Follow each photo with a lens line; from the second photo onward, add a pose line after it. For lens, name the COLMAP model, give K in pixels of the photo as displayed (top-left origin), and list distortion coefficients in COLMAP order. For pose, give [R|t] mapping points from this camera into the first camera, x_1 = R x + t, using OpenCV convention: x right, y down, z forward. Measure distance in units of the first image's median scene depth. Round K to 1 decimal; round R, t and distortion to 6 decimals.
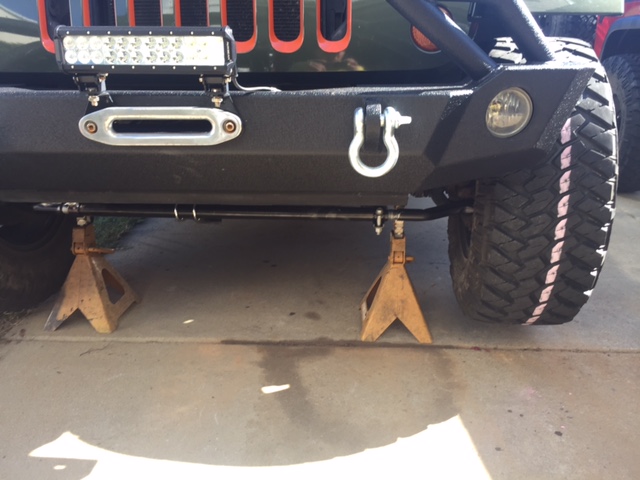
lens RADIAL K [[540.3, 0, 329.1], [0, 540.3, 243.3], [0, 0, 1]] dist [0.064178, -0.109129]
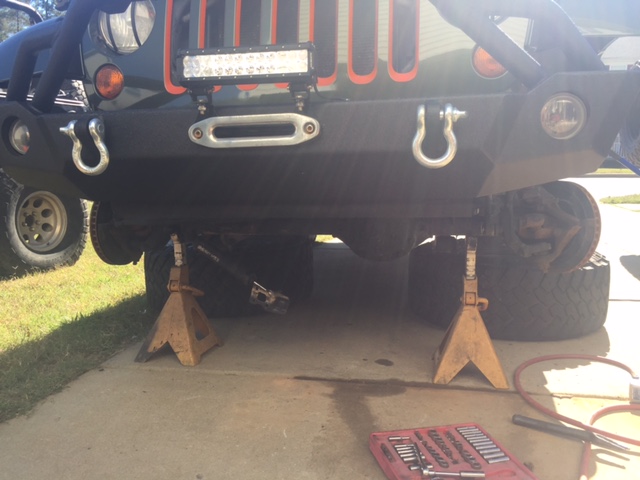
lens RADIAL K [[540.3, 0, 329.1], [0, 540.3, 243.3], [0, 0, 1]] dist [0.064178, -0.109129]
pose [[0.988059, 0.007965, -0.153869, 0.022228], [-0.041459, 0.975574, -0.215724, 0.153116], [0.148392, 0.219527, 0.964255, -0.037638]]
